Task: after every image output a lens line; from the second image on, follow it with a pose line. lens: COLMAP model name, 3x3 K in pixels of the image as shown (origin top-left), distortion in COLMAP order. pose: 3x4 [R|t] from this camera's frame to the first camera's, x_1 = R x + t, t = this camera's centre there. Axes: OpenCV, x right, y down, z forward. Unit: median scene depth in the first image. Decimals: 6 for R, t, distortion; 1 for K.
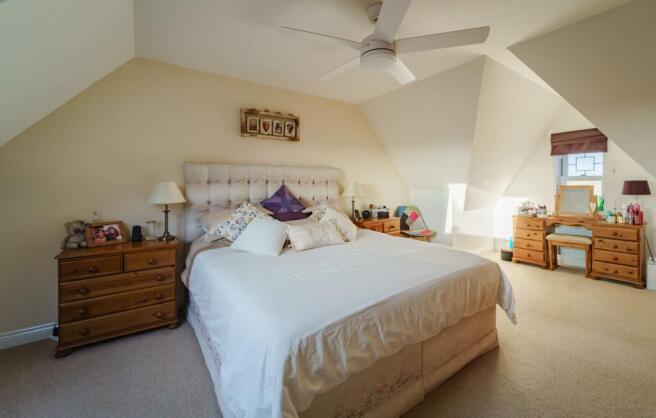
lens RADIAL K [[266.8, 0, 328.9], [0, 266.8, 186.3], [0, 0, 1]] dist [-0.000209, -0.000011]
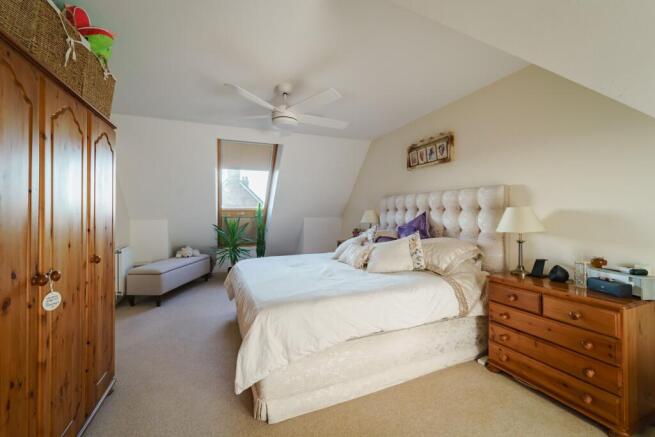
lens RADIAL K [[267.1, 0, 328.8], [0, 267.1, 212.8], [0, 0, 1]] dist [0.000147, 0.000010]
pose [[-0.214290, -0.000274, -0.976770, 0.824440], [-0.008810, 0.999960, 0.001652, -0.001329], [0.976730, 0.008959, -0.214284, 0.829115]]
